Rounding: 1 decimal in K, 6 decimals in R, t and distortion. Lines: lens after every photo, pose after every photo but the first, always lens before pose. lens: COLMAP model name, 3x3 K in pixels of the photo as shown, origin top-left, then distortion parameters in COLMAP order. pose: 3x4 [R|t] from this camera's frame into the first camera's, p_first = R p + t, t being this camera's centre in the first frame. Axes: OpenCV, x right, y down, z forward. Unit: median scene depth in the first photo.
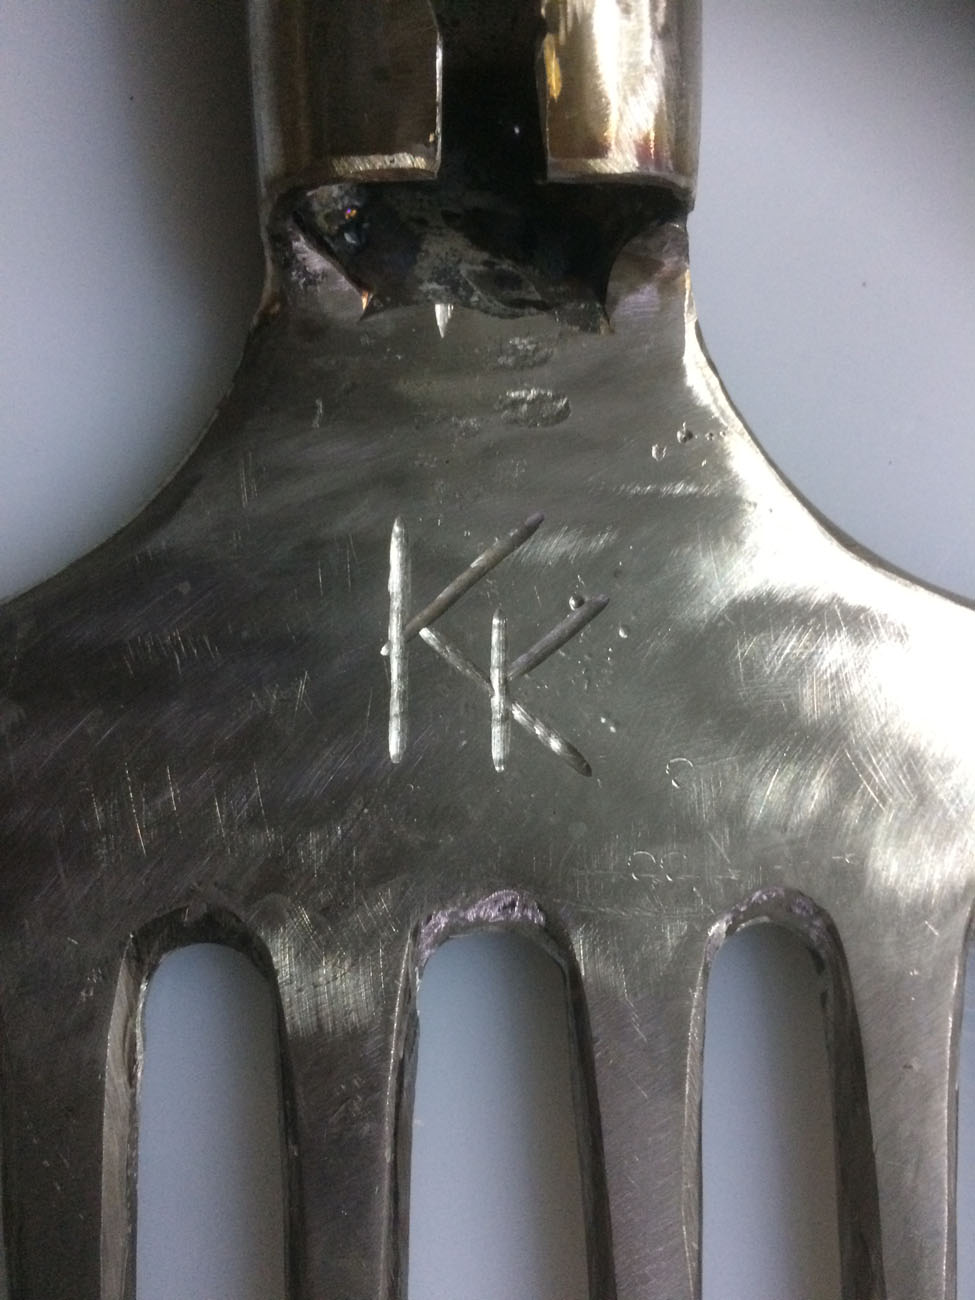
lens RADIAL K [[1097.2, 0, 486.9], [0, 1097.2, 655.3], [0, 0, 1]] dist [-0.012685, -0.004282]
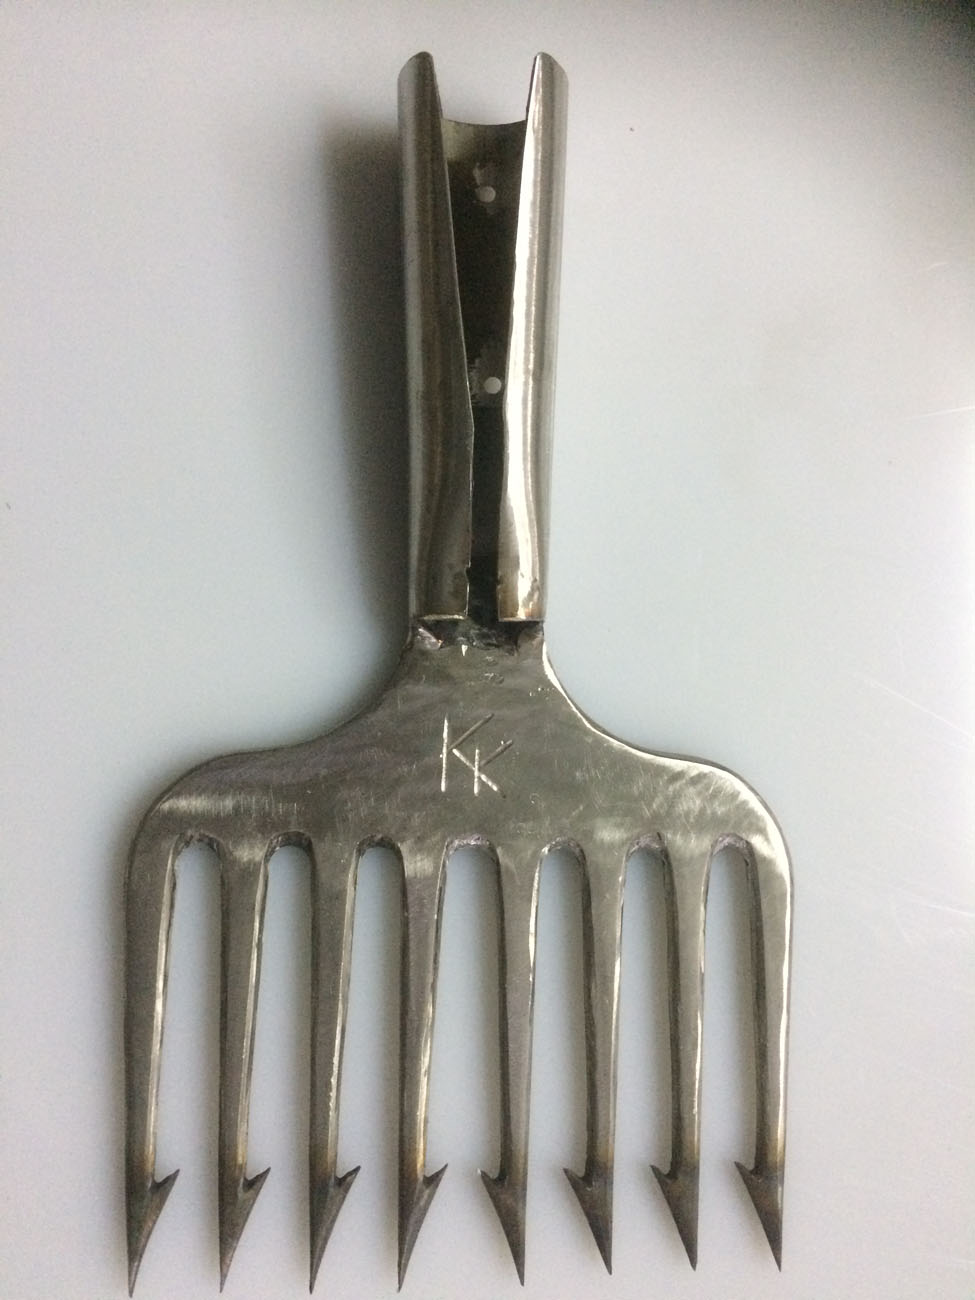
lens RADIAL K [[1097.2, 0, 496.3], [0, 1097.2, 652.4], [0, 0, 1]] dist [-0.012685, -0.004282]
pose [[0.998914, 0.032577, -0.033301, 0.158503], [-0.036390, 0.991965, -0.121167, 0.077042], [0.029086, 0.122247, 0.992073, -2.140994]]
